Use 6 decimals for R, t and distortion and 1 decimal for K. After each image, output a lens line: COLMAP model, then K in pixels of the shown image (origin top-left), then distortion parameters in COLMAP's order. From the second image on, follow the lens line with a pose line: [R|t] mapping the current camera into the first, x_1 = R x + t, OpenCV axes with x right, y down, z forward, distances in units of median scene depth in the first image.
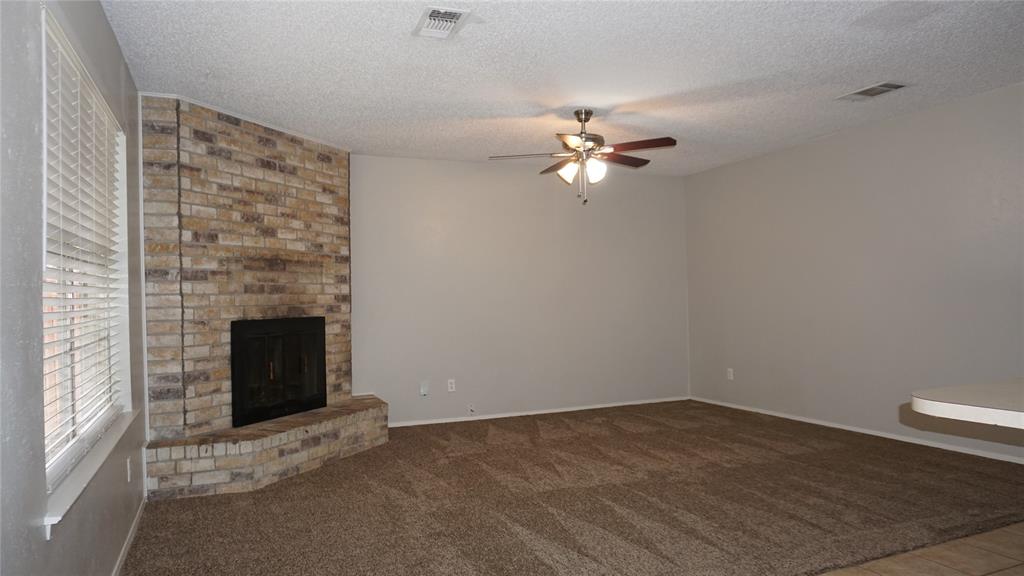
lens RADIAL K [[708.6, 0, 514.9], [0, 708.6, 288.6], [0, 0, 1]] dist [-0.003366, -0.000326]
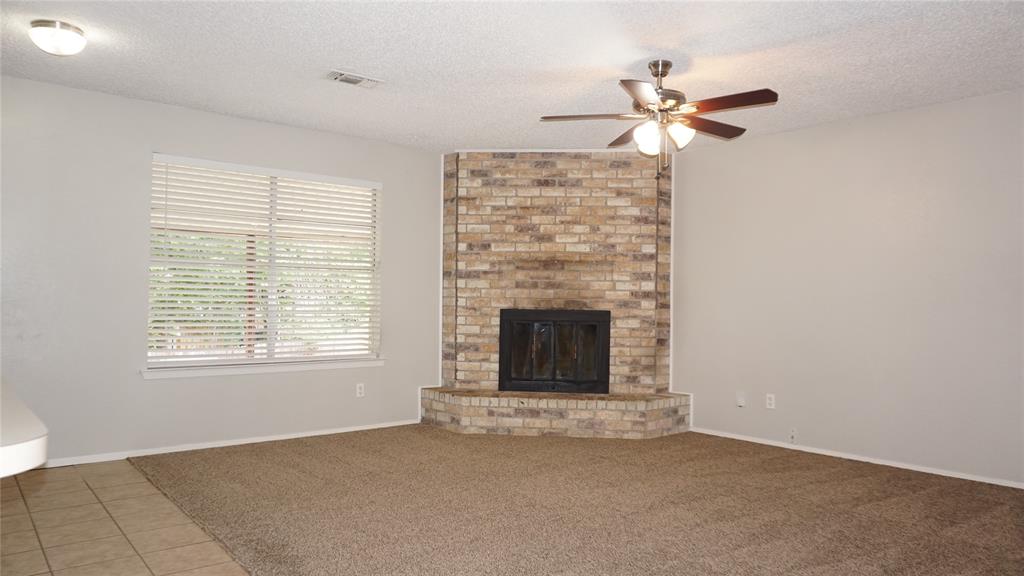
lens RADIAL K [[708.6, 0, 514.7], [0, 708.6, 291.2], [0, 0, 1]] dist [-0.003366, -0.000326]
pose [[0.284392, 0.001709, -0.958707, 0.854417], [-0.009134, 0.999958, -0.000927, 0.013619], [0.958665, 0.009021, 0.284395, 0.642550]]
